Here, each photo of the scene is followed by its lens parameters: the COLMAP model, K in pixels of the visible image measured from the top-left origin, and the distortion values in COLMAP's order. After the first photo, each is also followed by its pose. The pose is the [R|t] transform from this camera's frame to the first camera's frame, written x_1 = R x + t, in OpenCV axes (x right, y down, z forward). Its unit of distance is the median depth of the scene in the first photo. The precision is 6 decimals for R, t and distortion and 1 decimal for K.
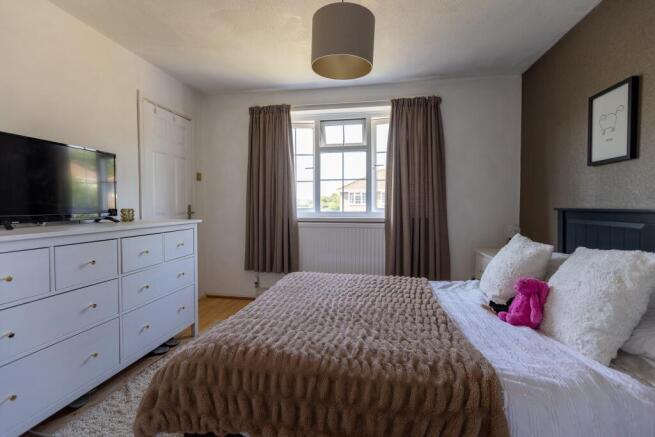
lens RADIAL K [[308.1, 0, 317.9], [0, 308.1, 217.1], [0, 0, 1]] dist [0.002630, 0.000116]
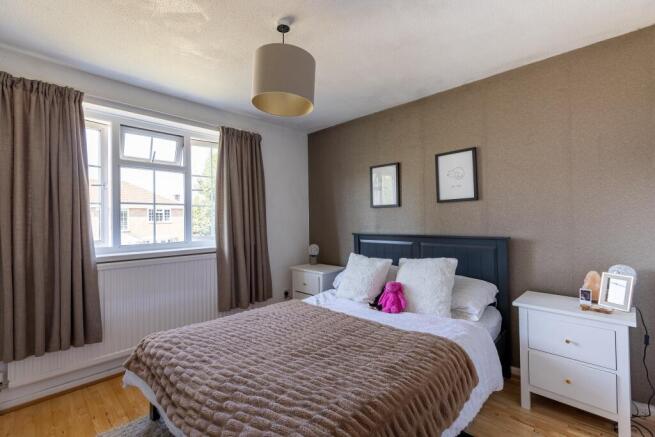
lens RADIAL K [[299.9, 0, 330.7], [0, 299.9, 217.5], [0, 0, 1]] dist [0.000538, -0.000066]
pose [[0.527676, -0.002139, 0.849443, -0.388338], [0.042842, 0.998791, -0.024099, -0.053225], [-0.848364, 0.049108, 0.527130, 0.217015]]
